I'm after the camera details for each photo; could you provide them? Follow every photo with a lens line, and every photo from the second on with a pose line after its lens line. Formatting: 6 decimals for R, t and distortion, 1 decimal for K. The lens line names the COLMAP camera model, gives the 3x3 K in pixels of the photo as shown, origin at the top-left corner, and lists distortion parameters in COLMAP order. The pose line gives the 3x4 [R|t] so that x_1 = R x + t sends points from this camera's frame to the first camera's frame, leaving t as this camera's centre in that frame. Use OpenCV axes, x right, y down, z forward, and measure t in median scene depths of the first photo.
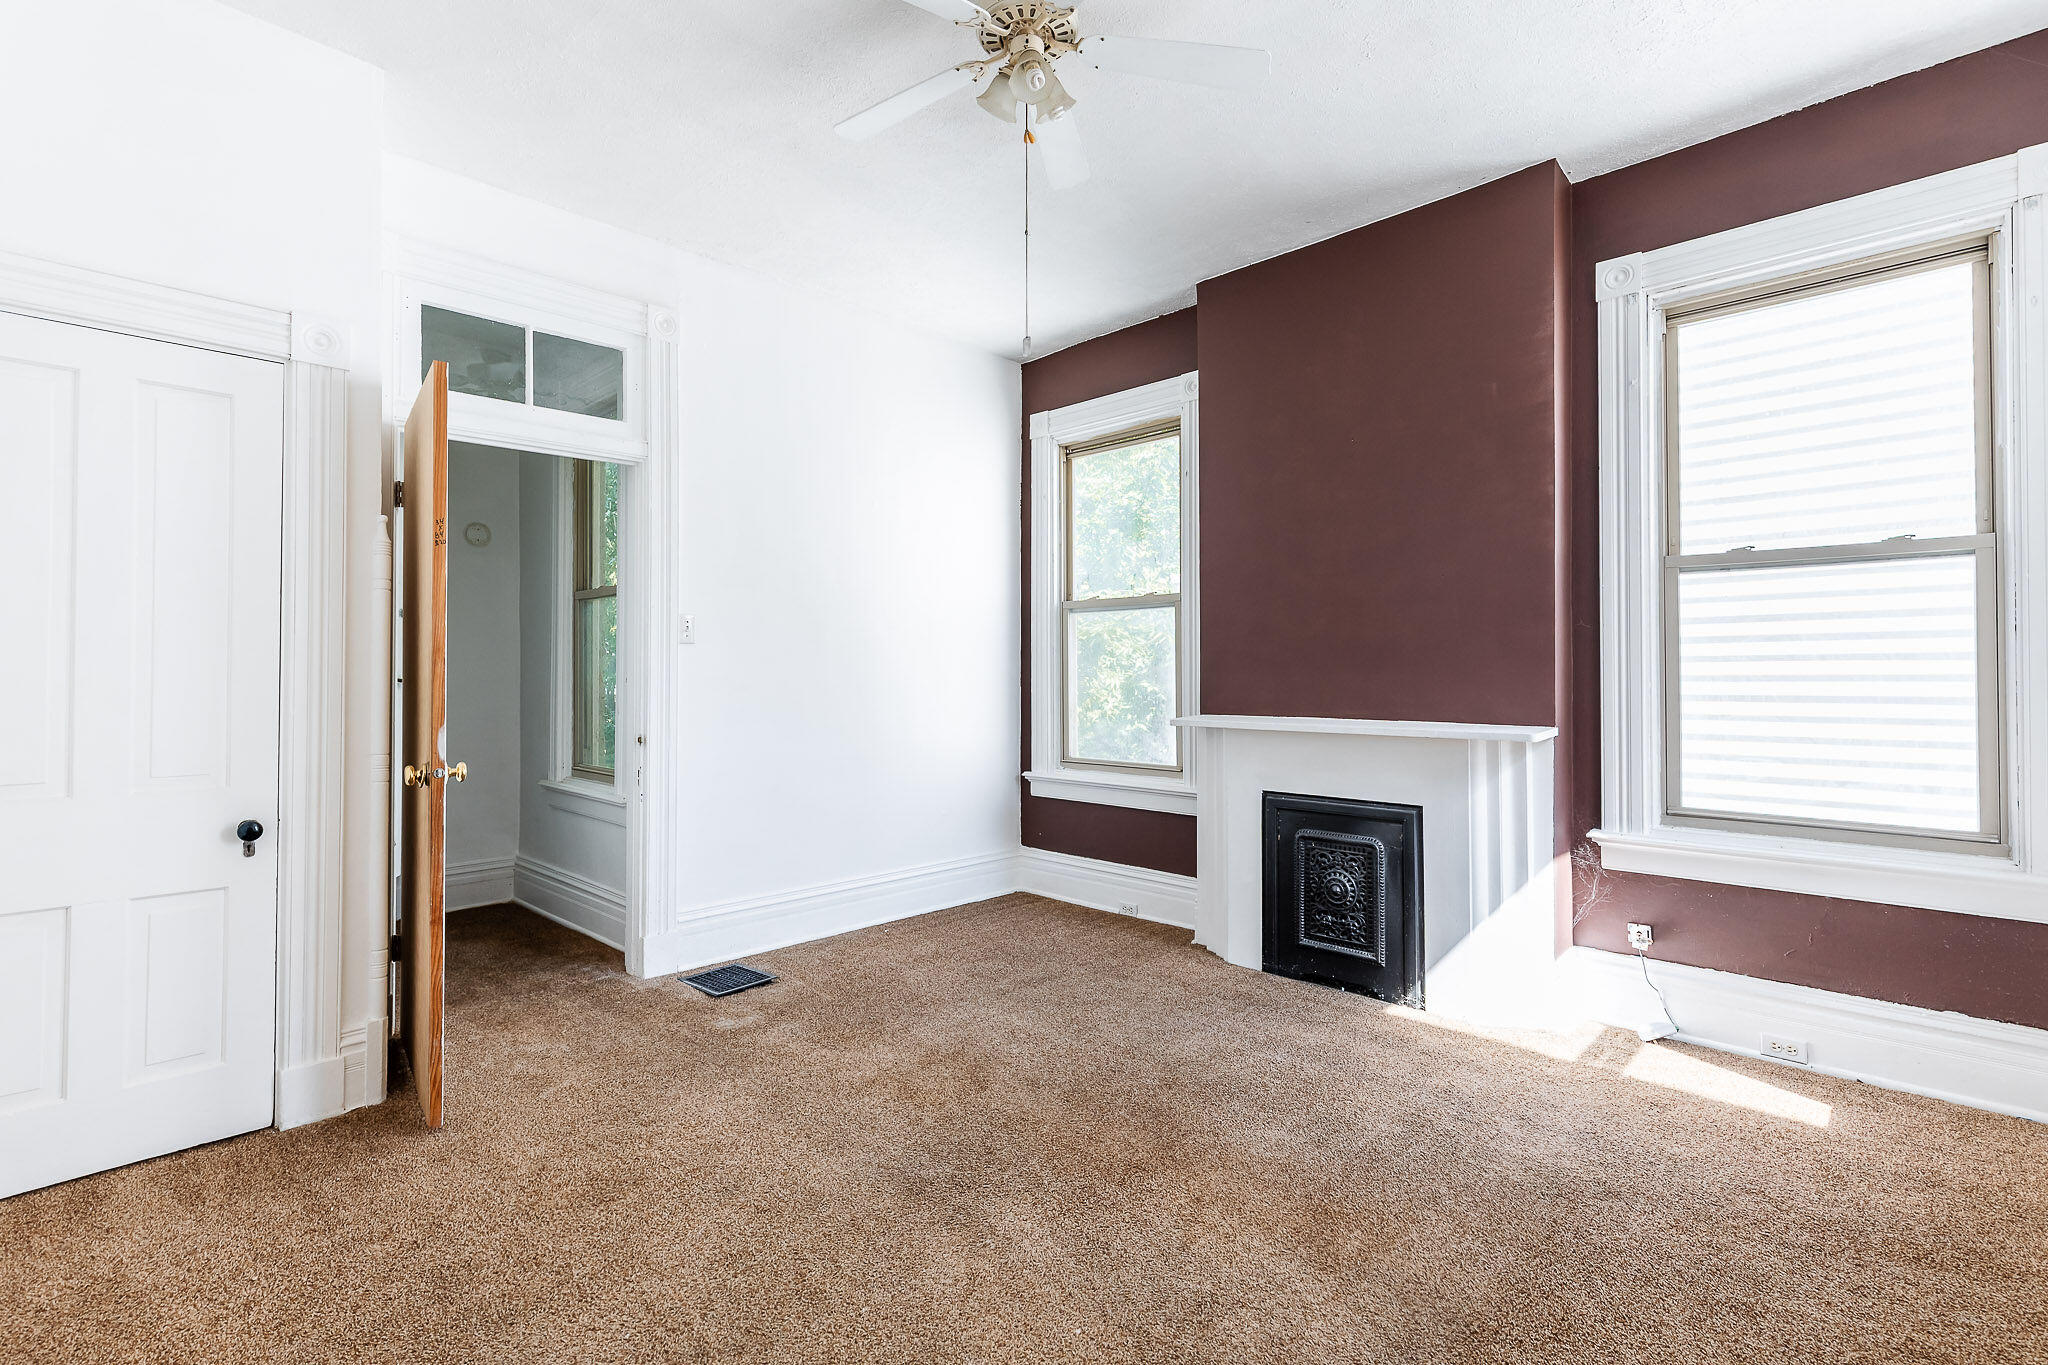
lens RADIAL K [[919.0, 0, 1002.7], [0, 919.0, 673.7], [0, 0, 1]] dist [0.013164, -0.000332]
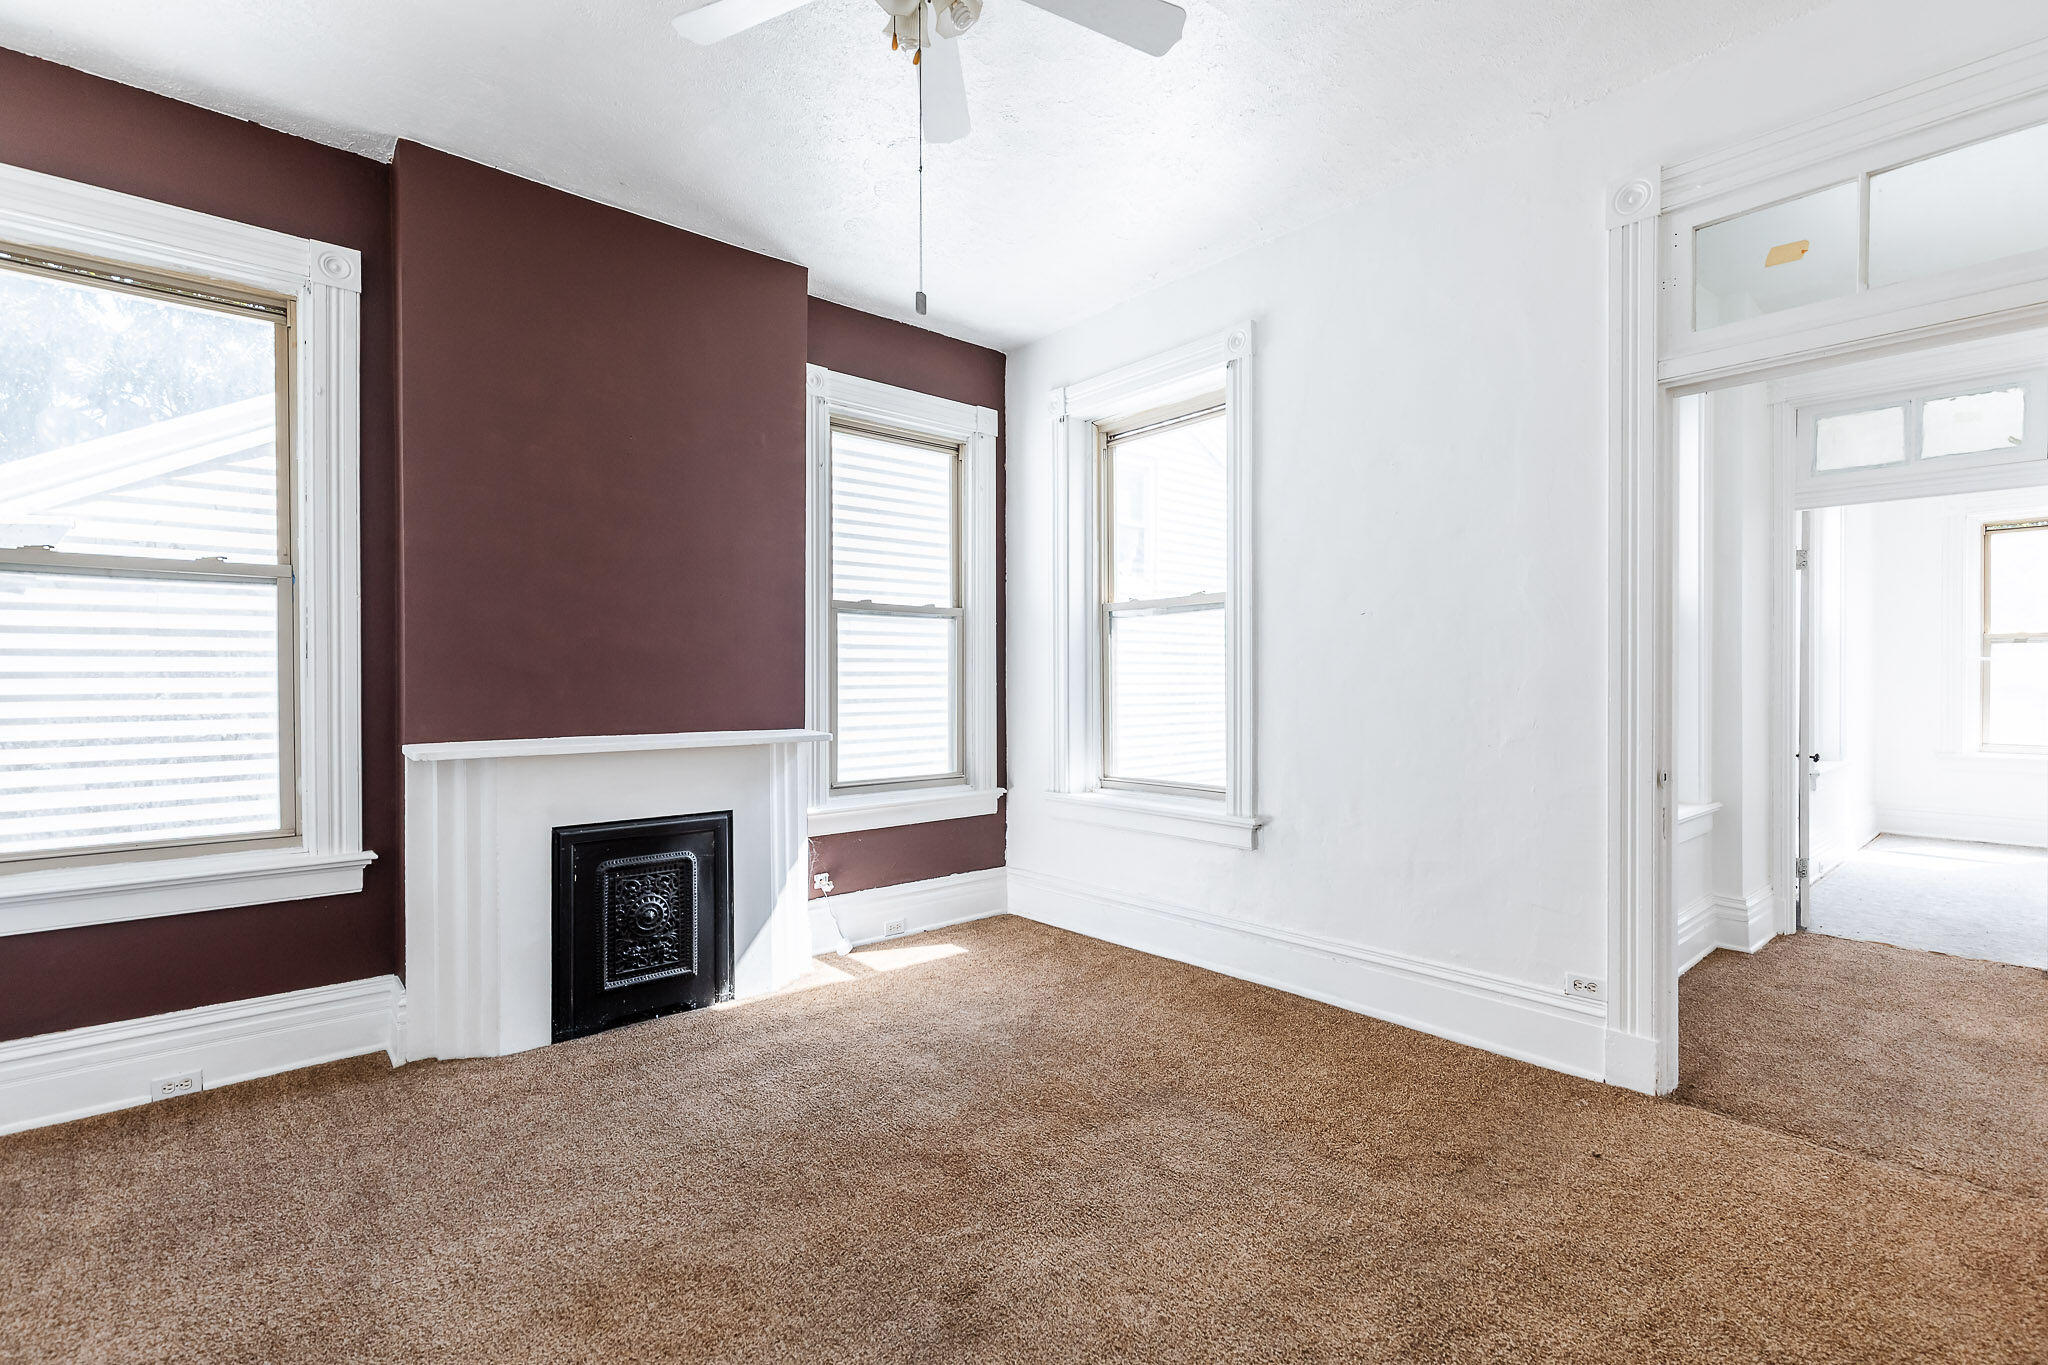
lens RADIAL K [[919.0, 0, 1007.7], [0, 919.0, 698.0], [0, 0, 1]] dist [0.013164, -0.000332]
pose [[0.098330, -0.016046, 0.995024, -0.563785], [0.005276, 0.999864, 0.015603, -0.000830], [-0.995140, 0.003716, 0.098402, 0.568349]]
